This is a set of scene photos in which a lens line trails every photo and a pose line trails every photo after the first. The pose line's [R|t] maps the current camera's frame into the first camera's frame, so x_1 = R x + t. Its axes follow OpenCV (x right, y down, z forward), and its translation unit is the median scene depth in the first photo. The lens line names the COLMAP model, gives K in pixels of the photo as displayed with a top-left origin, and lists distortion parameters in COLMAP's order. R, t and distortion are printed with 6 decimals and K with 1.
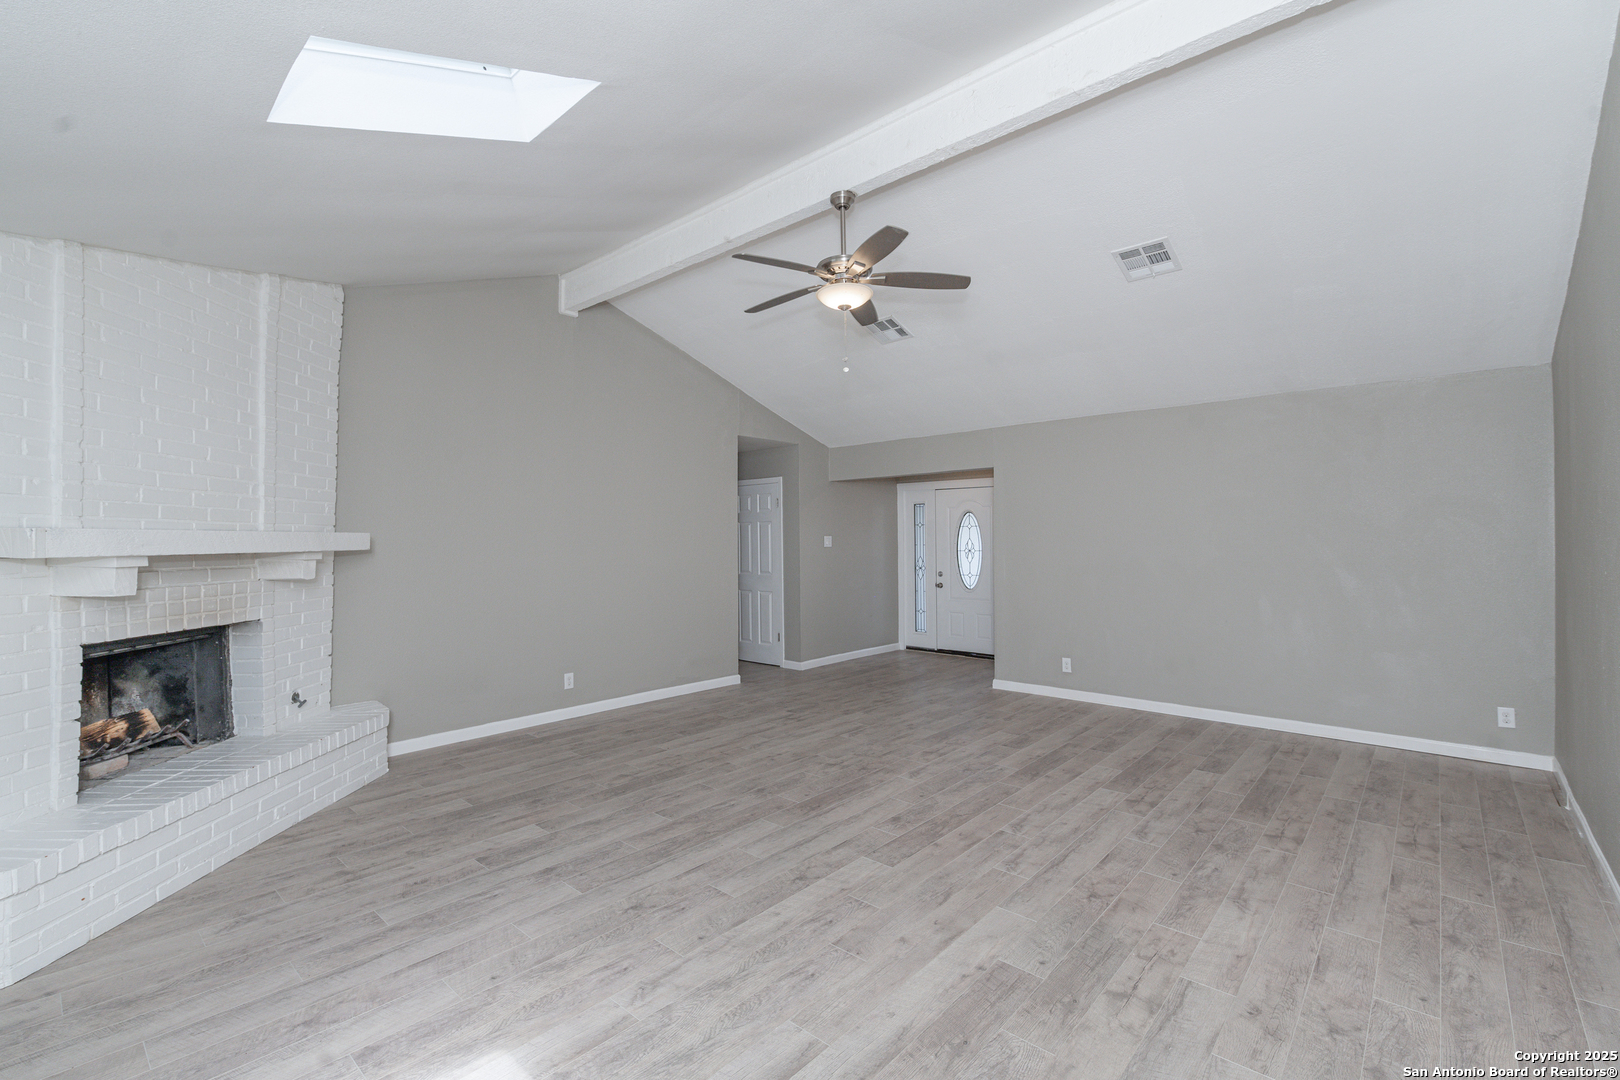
lens RADIAL K [[708.4, 0, 810.0], [0, 708.4, 540.0], [0, 0, 1]] dist [-0.003138, -0.000684]
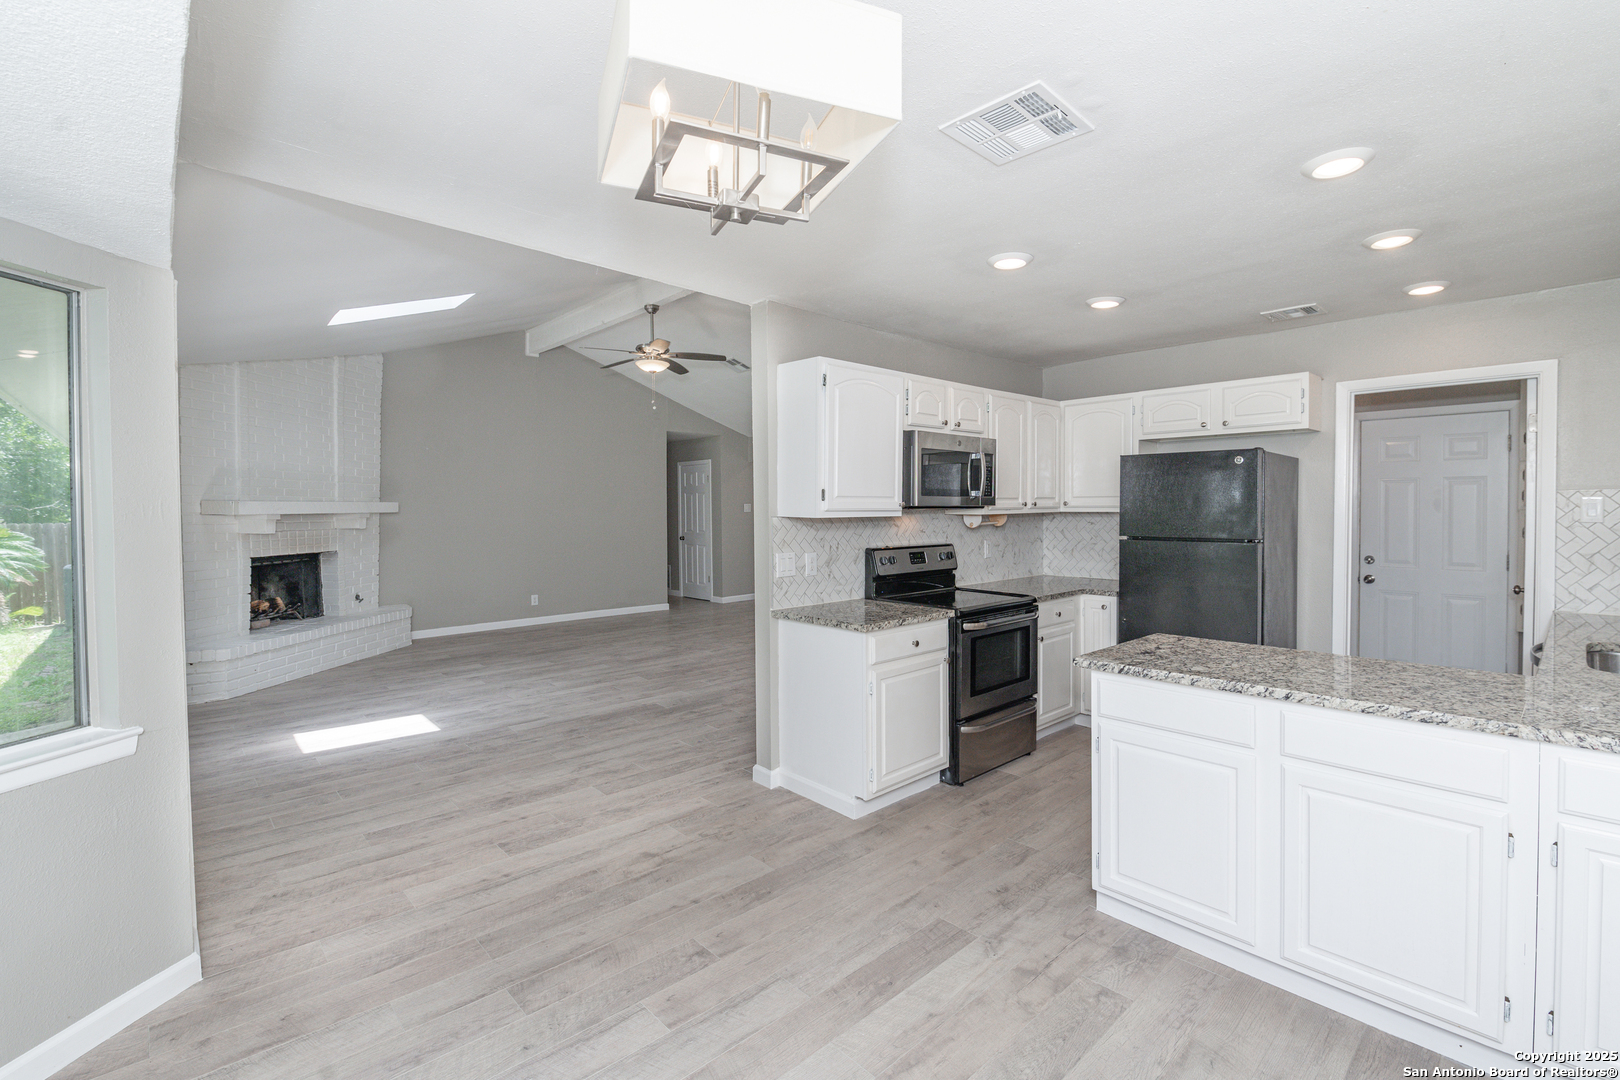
lens RADIAL K [[729.0, 0, 835.3], [0, 729.0, 524.0], [0, 0, 1]] dist [-0.000543, -0.000336]
pose [[0.996573, 0.004979, -0.082564, 0.639474], [-0.002979, 0.999700, 0.024326, -0.004164], [0.082661, -0.023997, 0.996289, -0.740558]]
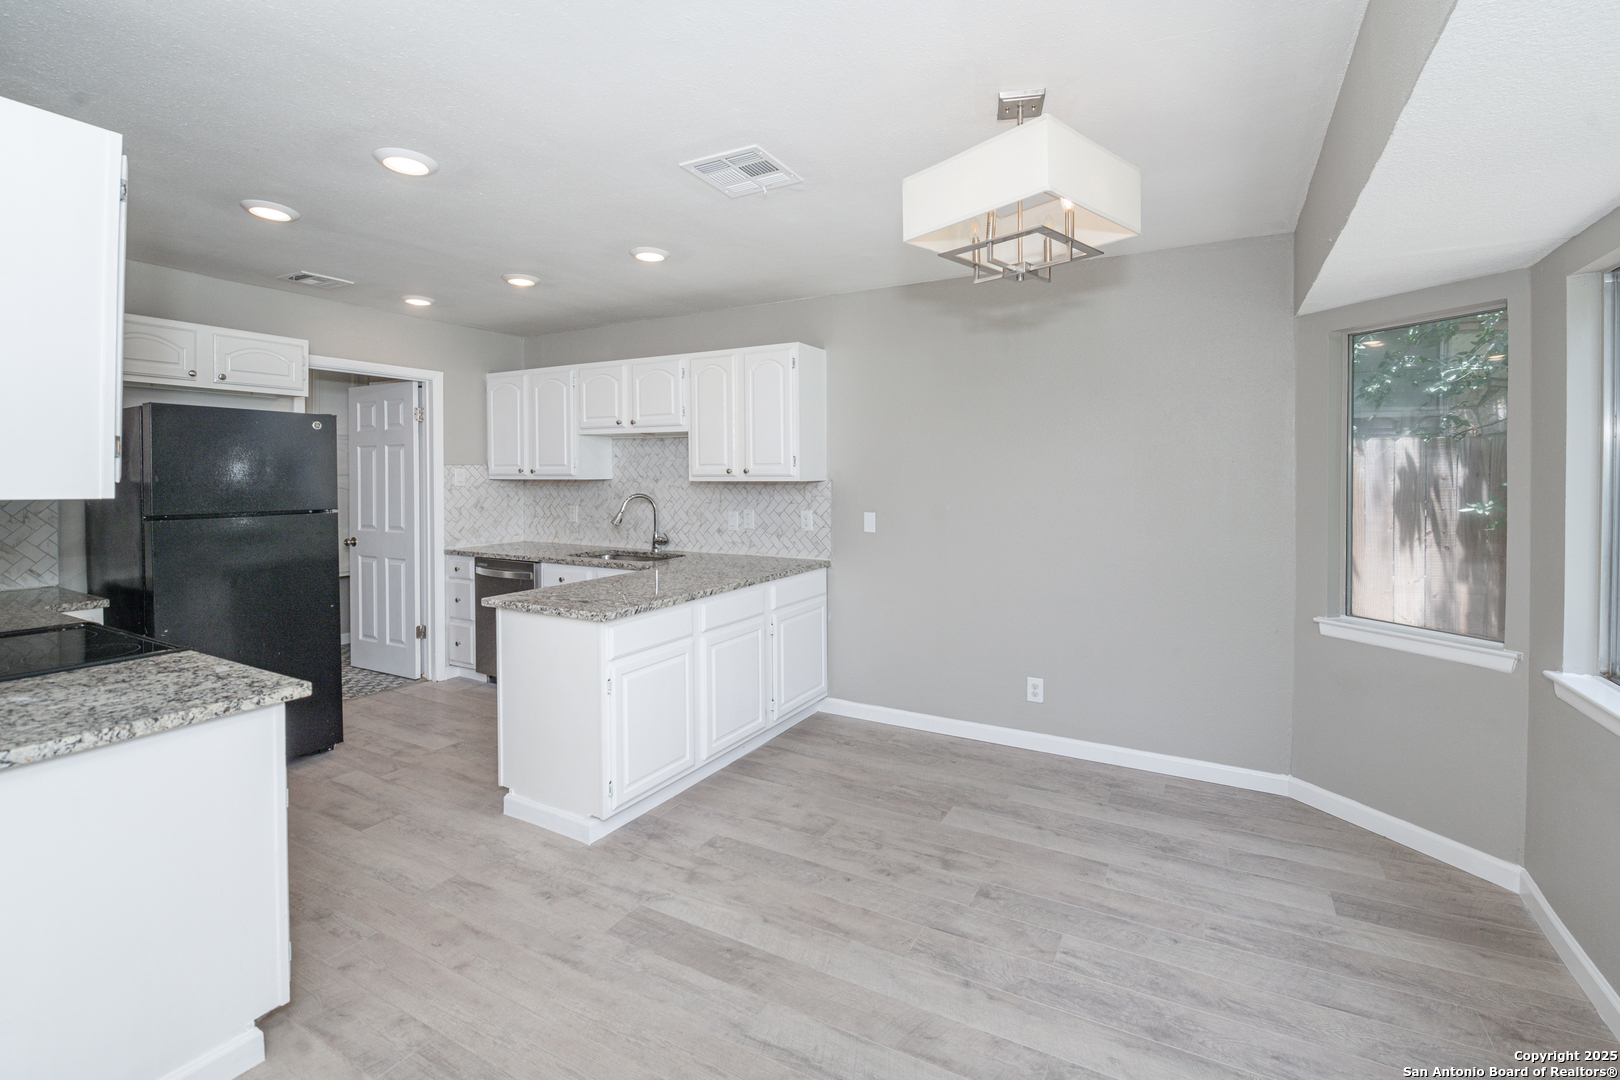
lens RADIAL K [[735.3, 0, 782.6], [0, 735.3, 484.1], [0, 0, 1]] dist [-0.001689, -0.000219]
pose [[-0.196302, -0.005311, 0.980529, -1.206717], [0.000646, 0.999984, 0.005546, 0.014367], [-0.980543, 0.001722, -0.196295, 1.307528]]
